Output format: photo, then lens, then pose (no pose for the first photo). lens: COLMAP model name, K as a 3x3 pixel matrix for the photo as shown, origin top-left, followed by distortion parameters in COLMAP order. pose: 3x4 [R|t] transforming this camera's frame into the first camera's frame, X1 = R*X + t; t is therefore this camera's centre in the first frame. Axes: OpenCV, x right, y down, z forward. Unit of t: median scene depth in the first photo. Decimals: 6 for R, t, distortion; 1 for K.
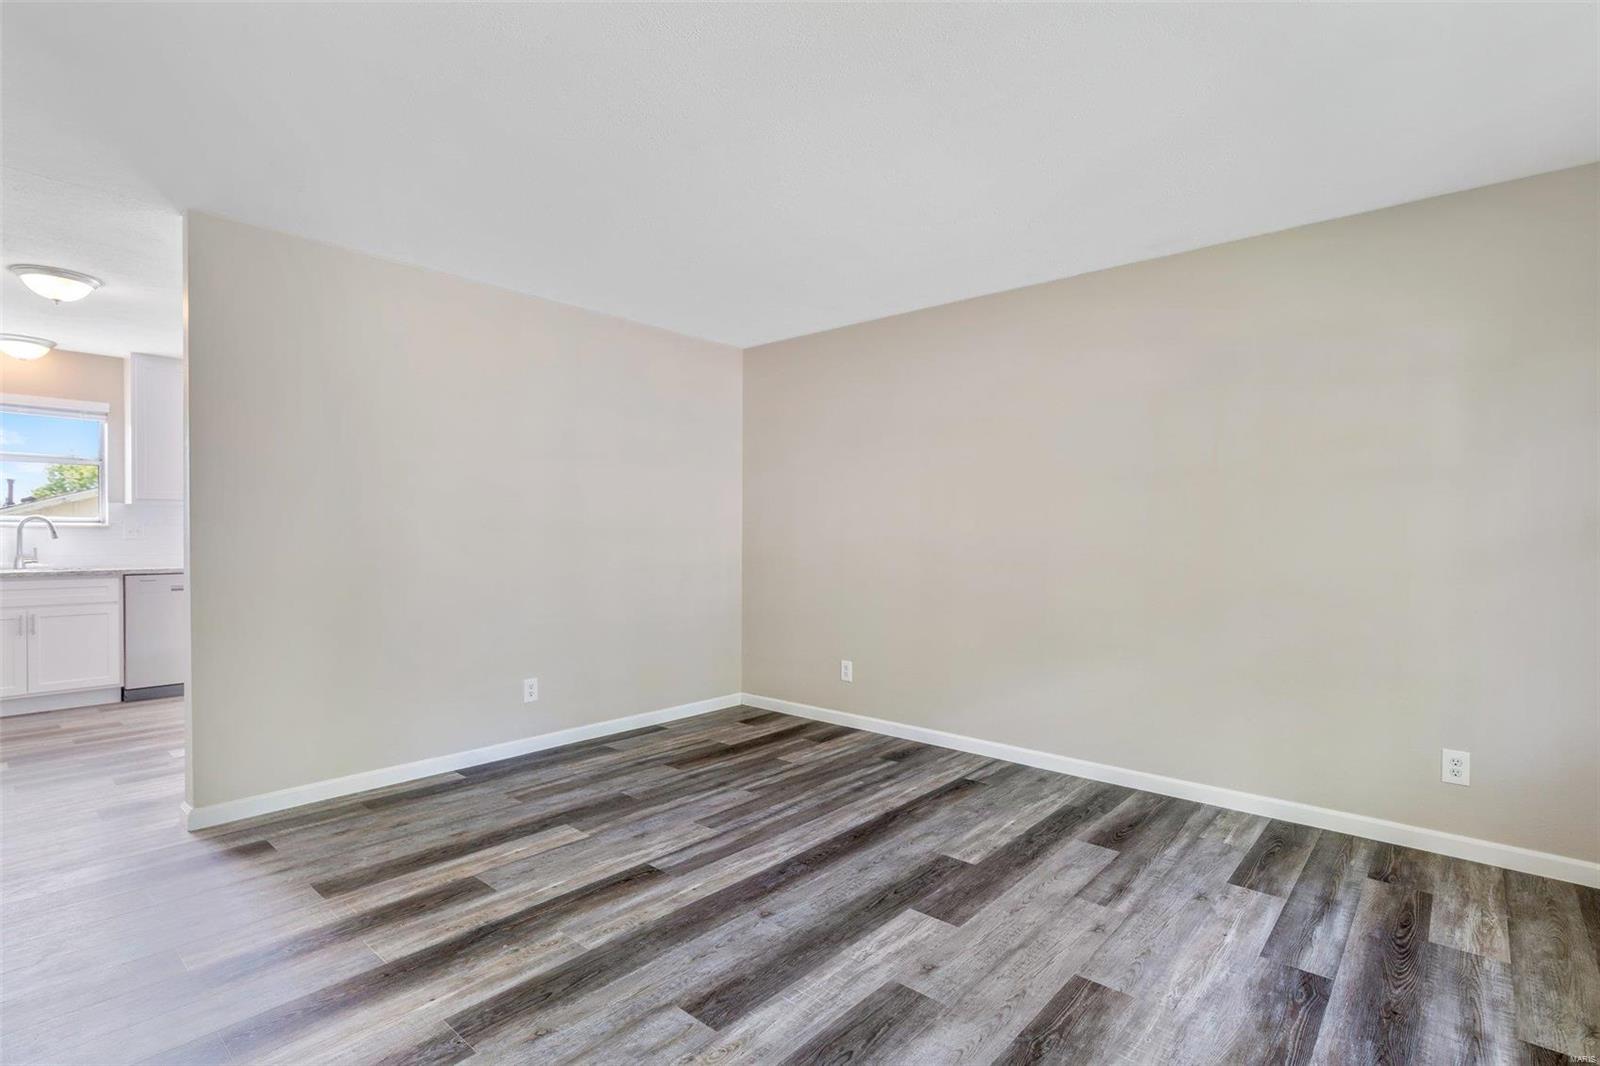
lens RADIAL K [[762.8, 0, 798.6], [0, 762.8, 527.9], [0, 0, 1]] dist [0.001631, -0.000370]
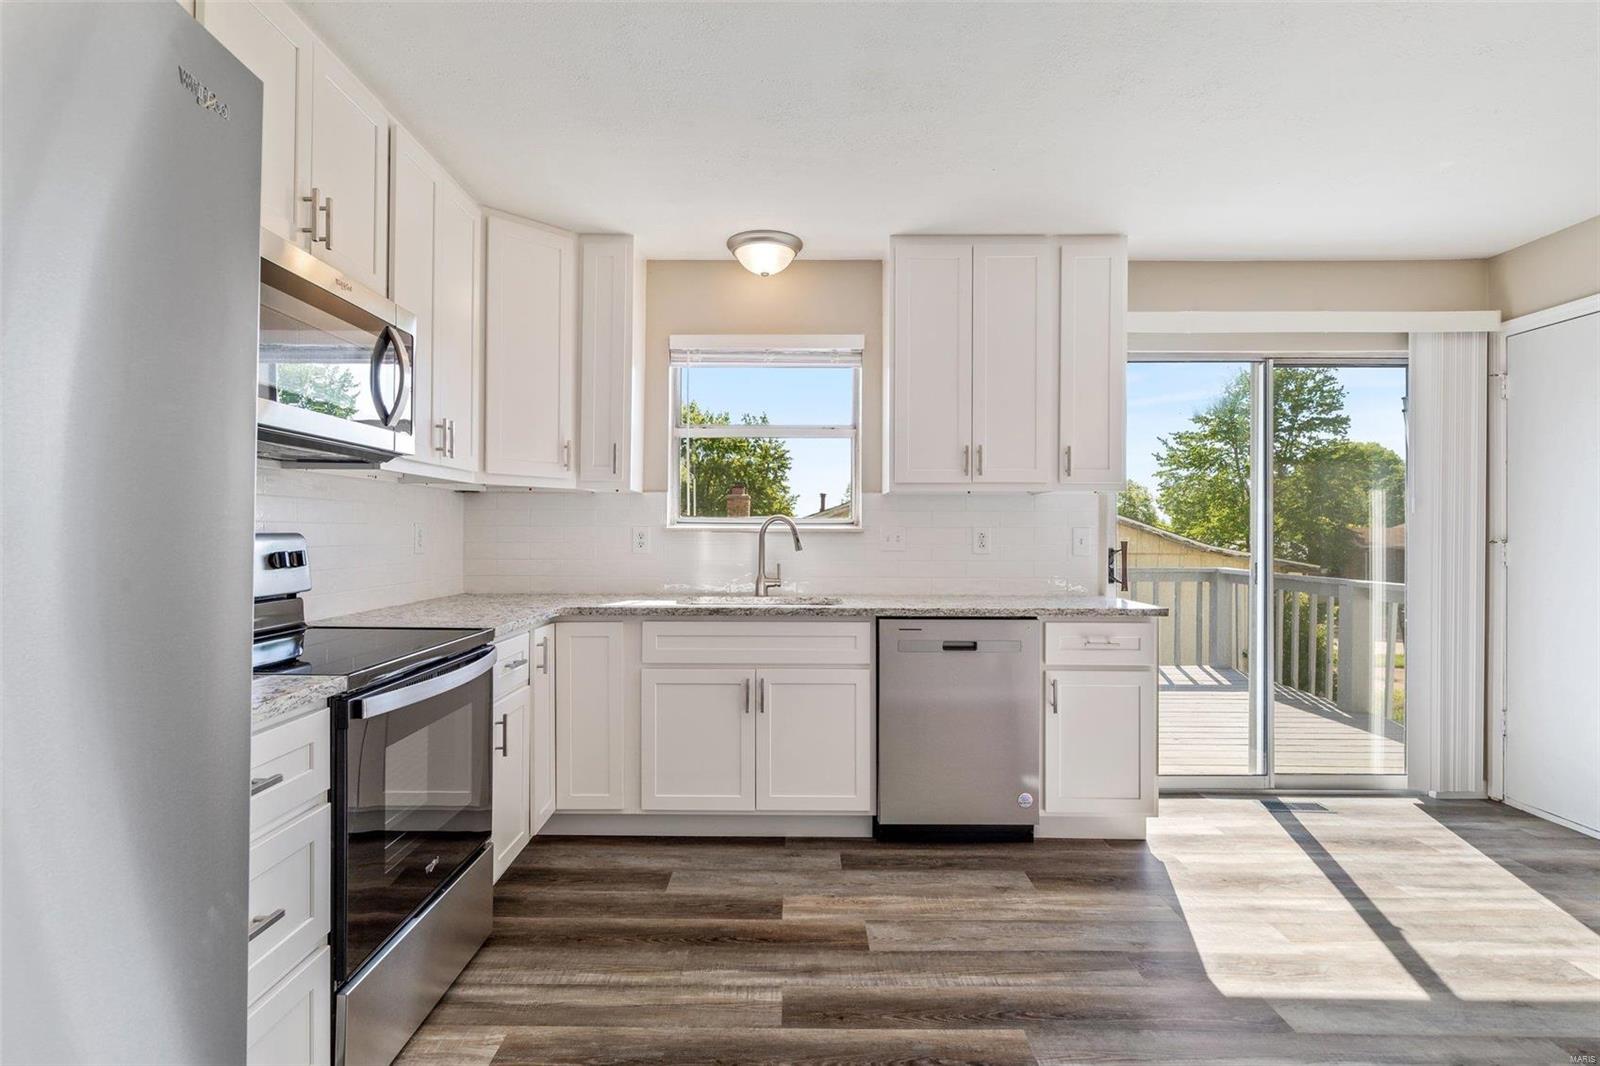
lens RADIAL K [[782.3, 0, 804.1], [0, 782.3, 530.1], [0, 0, 1]] dist [-0.000178, -0.000249]
pose [[0.664833, -0.001340, -0.746991, -0.488130], [-0.005456, 0.999963, -0.006649, 0.001490], [0.746972, 0.008496, 0.664801, 0.575088]]
